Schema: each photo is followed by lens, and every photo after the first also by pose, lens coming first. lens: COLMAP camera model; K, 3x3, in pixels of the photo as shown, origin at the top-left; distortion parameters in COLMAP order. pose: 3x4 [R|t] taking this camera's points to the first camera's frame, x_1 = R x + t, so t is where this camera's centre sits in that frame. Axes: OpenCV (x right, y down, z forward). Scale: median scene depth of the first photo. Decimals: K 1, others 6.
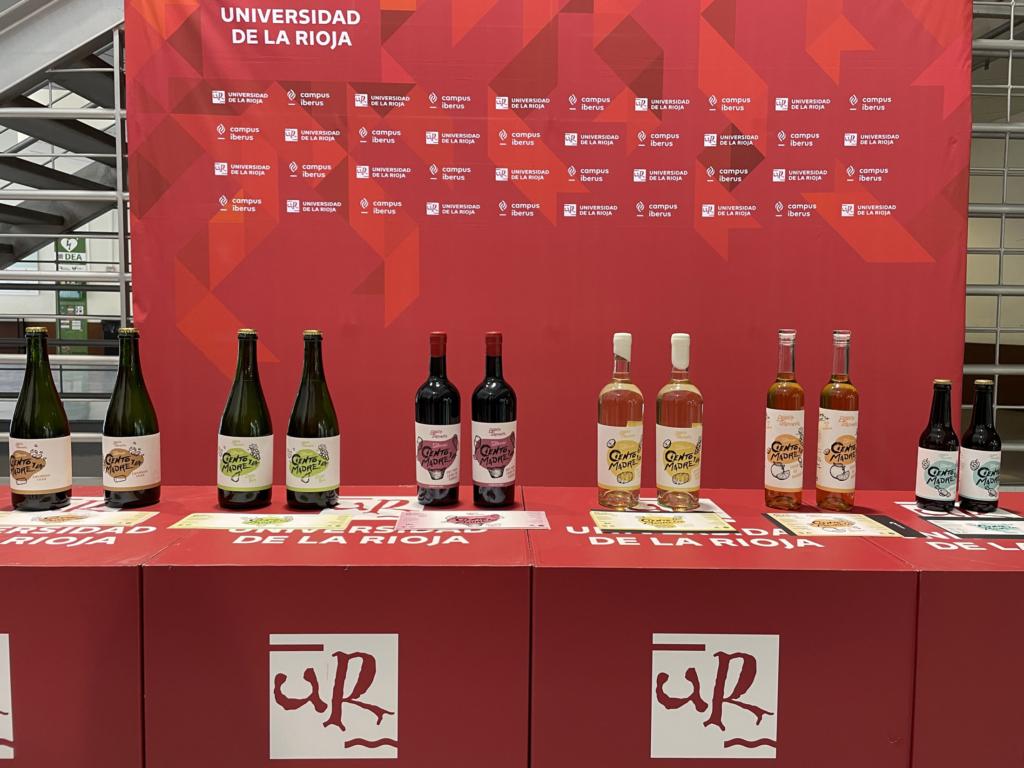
lens RADIAL K [[810.3, 0, 510.7], [0, 810.3, 369.7], [0, 0, 1]] dist [0.097505, -0.133024]
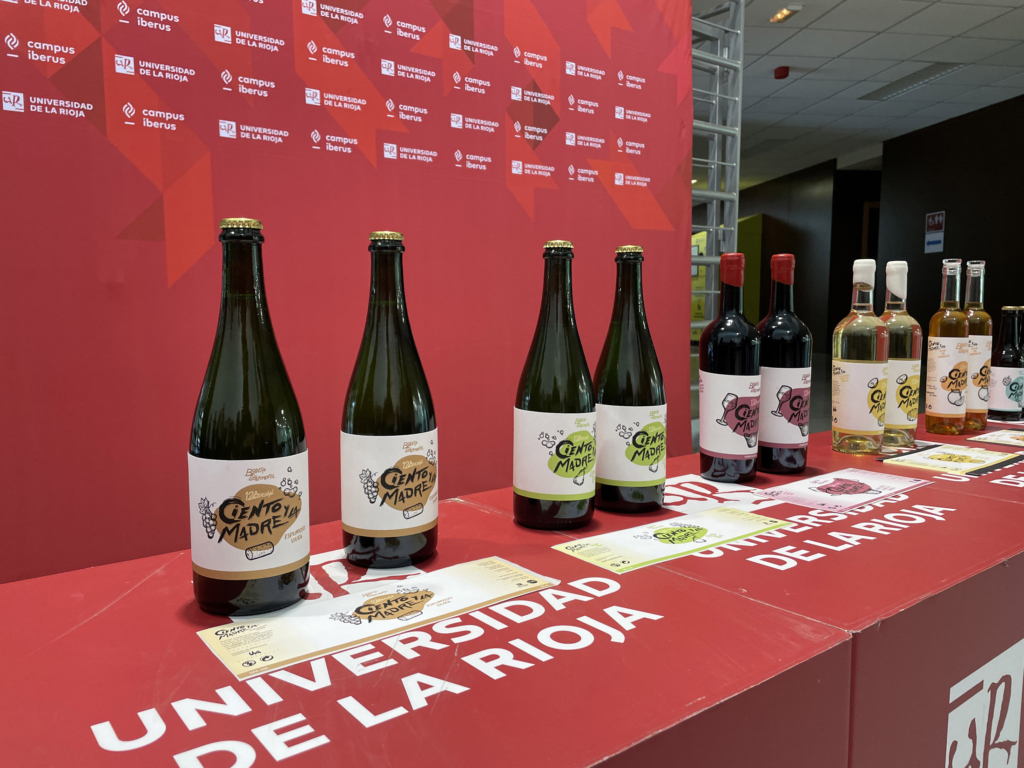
lens RADIAL K [[780.8, 0, 511.6], [0, 780.8, 369.8], [0, 0, 1]] dist [0.087744, -0.122025]
pose [[0.804909, -0.062194, 0.590130, -0.334675], [0.050306, 0.998064, 0.036570, 0.011582], [-0.591262, 0.000251, 0.806480, 0.255076]]
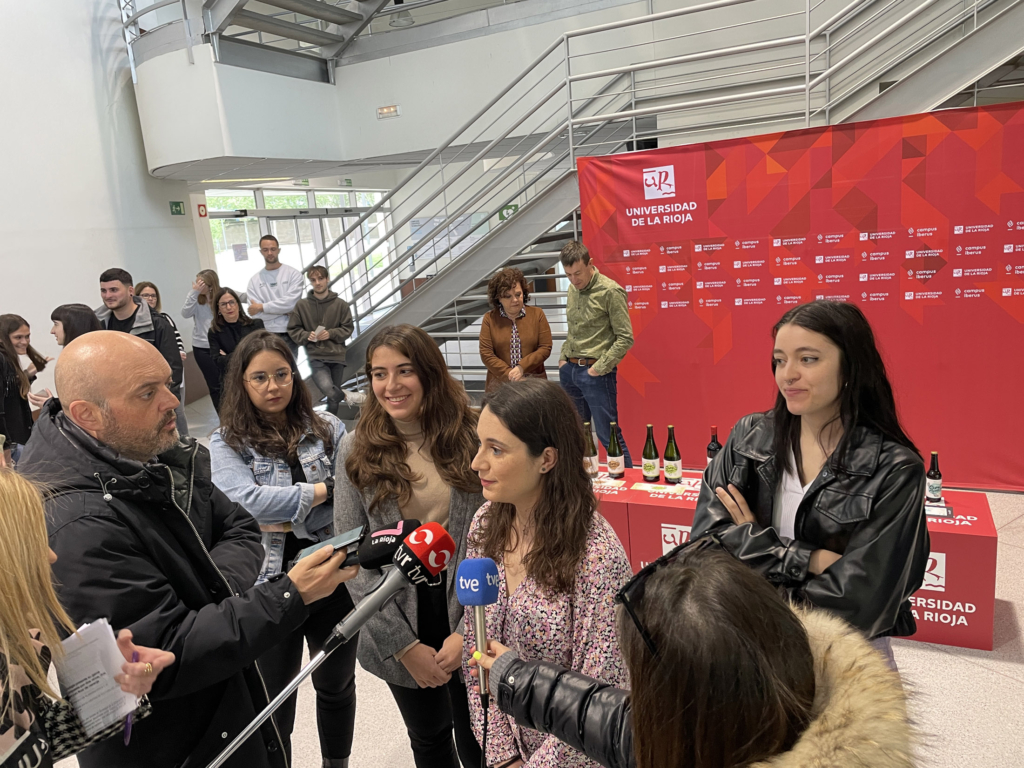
lens RADIAL K [[761.1, 0, 505.8], [0, 761.1, 375.7], [0, 0, 1]] dist [0.084591, -0.108872]
pose [[0.887510, 0.003895, -0.460772, 0.242462], [0.066098, 0.988547, 0.135671, -0.307414], [0.456023, -0.150866, 0.877088, -0.810498]]
